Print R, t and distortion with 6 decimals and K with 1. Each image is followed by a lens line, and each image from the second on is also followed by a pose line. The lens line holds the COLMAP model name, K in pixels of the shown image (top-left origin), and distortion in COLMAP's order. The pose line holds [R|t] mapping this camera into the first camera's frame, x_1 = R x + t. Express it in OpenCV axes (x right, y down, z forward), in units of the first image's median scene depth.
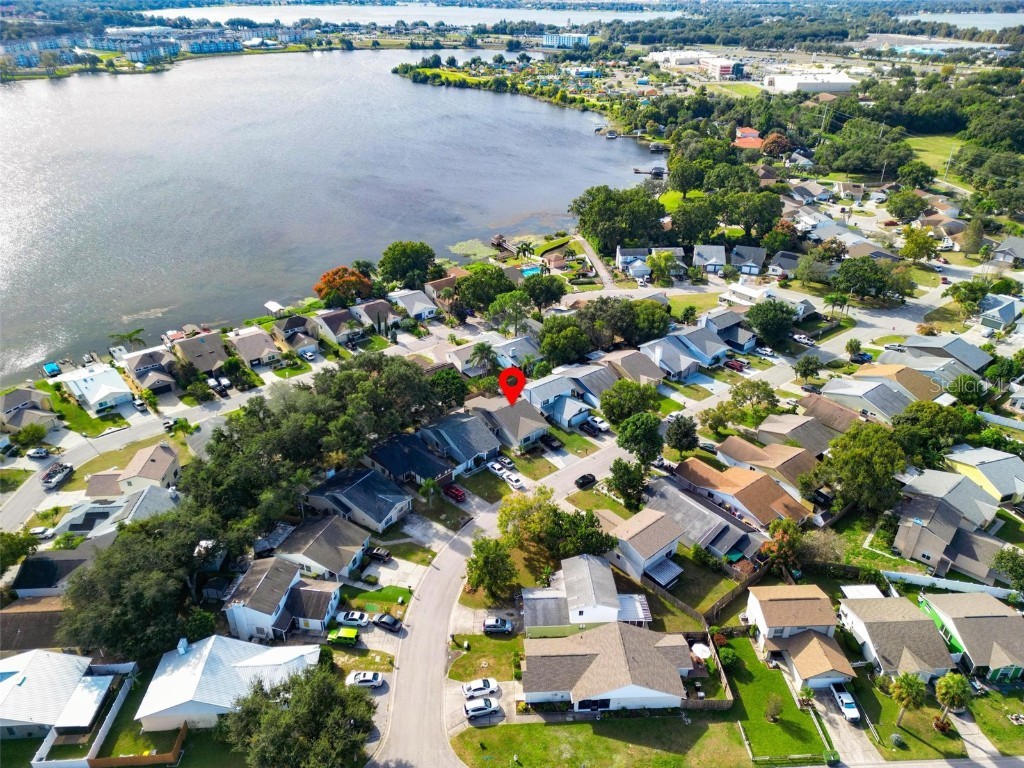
lens RADIAL K [[735.0, 0, 516.2], [0, 735.0, 384.0], [0, 0, 1]] dist [0.092002, -0.083216]
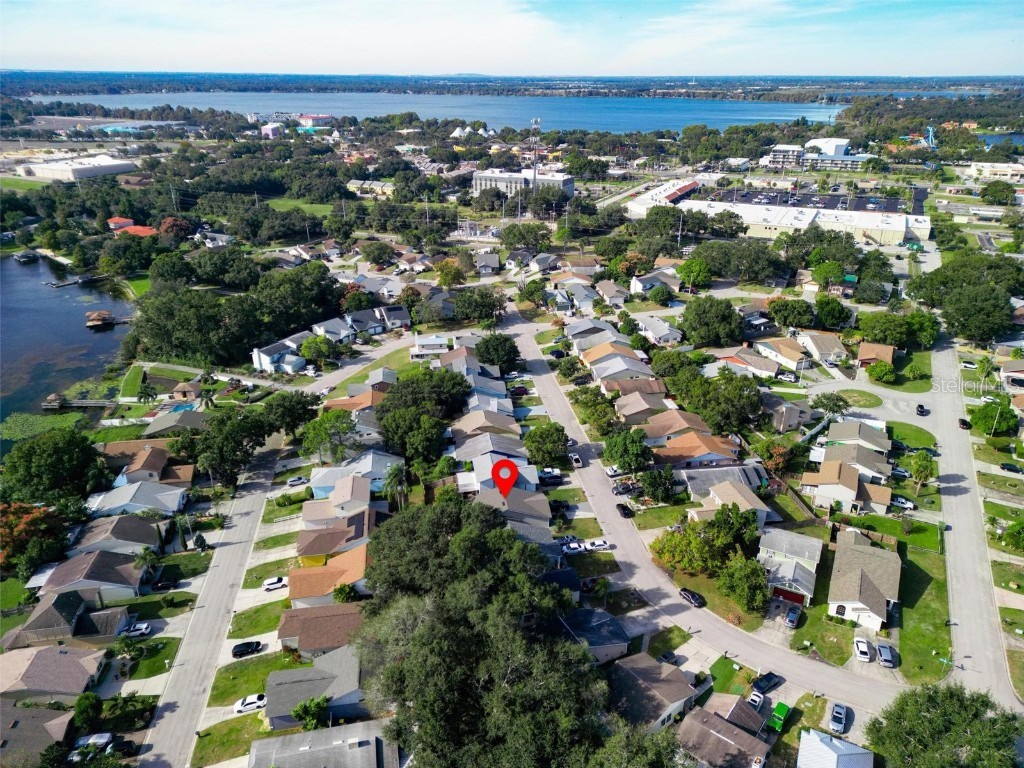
lens RADIAL K [[735.0, 0, 516.2], [0, 735.0, 384.0], [0, 0, 1]] dist [0.092002, -0.083216]
pose [[0.473102, -0.344473, 0.810872, -0.803582], [0.414840, 0.899074, 0.139905, -0.255565], [-0.777227, 0.270193, 0.568255, 0.460403]]
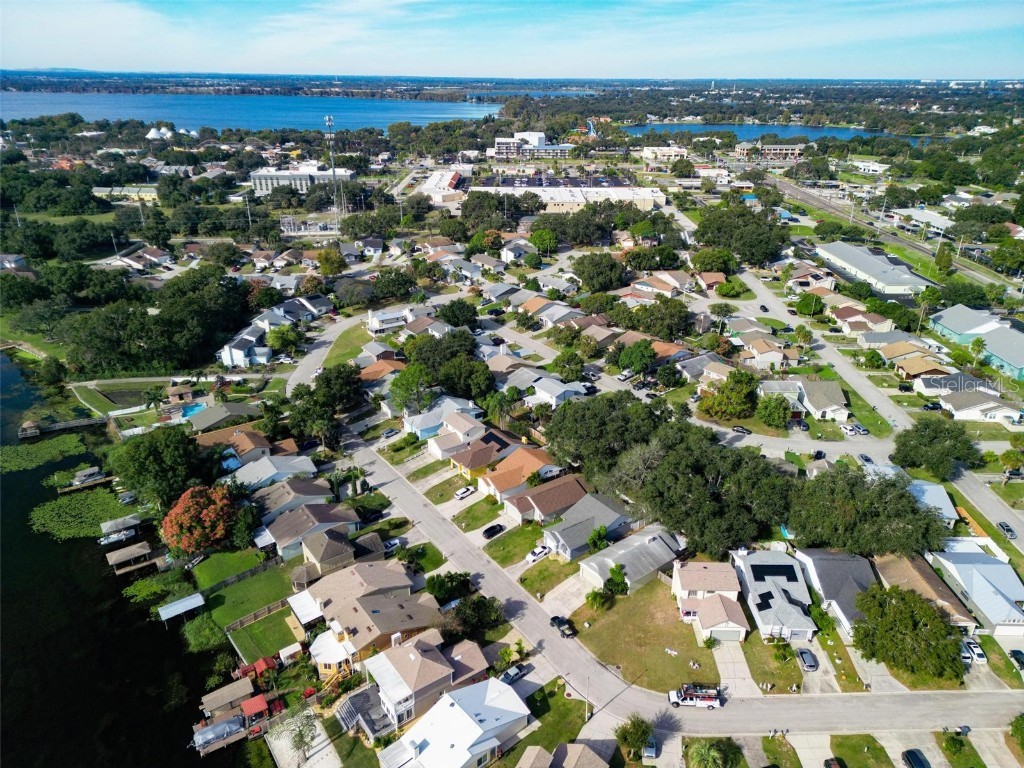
lens RADIAL K [[735.0, 0, 516.2], [0, 735.0, 384.0], [0, 0, 1]] dist [0.092002, -0.083216]
pose [[0.024639, -0.390857, 0.920122, -1.304500], [0.466254, 0.818658, 0.335271, -0.534187], [-0.884308, 0.420750, 0.202410, 0.958720]]
